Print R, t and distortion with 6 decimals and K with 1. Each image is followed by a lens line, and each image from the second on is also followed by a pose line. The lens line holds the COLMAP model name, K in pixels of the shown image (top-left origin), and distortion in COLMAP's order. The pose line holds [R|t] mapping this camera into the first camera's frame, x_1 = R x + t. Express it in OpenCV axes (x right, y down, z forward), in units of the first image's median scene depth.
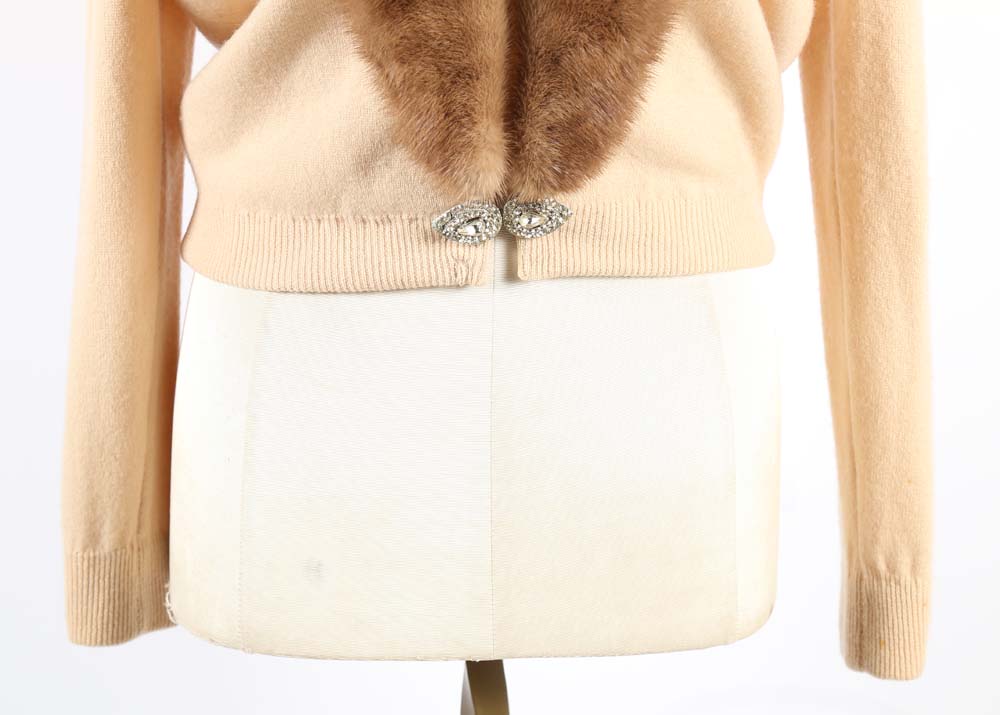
lens RADIAL K [[3064.1, 0, 481.9], [0, 3064.1, 315.7], [0, 0, 1]] dist [0.281245, 0.000000]
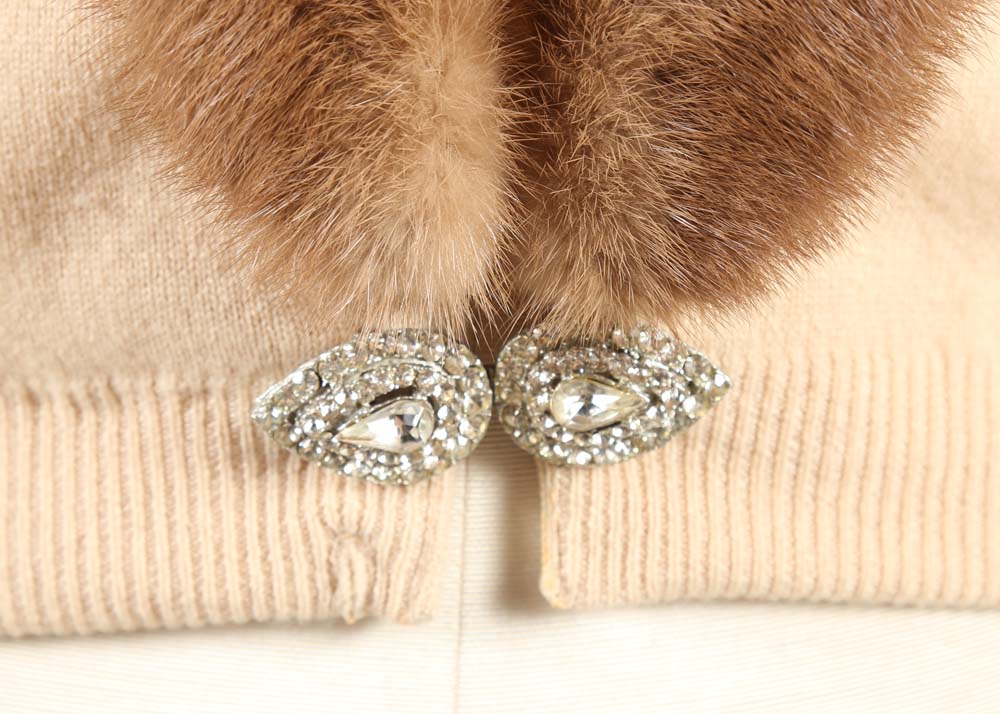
lens RADIAL K [[3064.1, 0, 498.3], [0, 3064.1, 357.1], [0, 0, 1]] dist [0.281245, 0.000000]
pose [[0.999721, 0.021954, -0.008733, 0.009663], [-0.022734, 0.994461, -0.102614, -0.004985], [0.006431, 0.102784, 0.994683, 0.702172]]
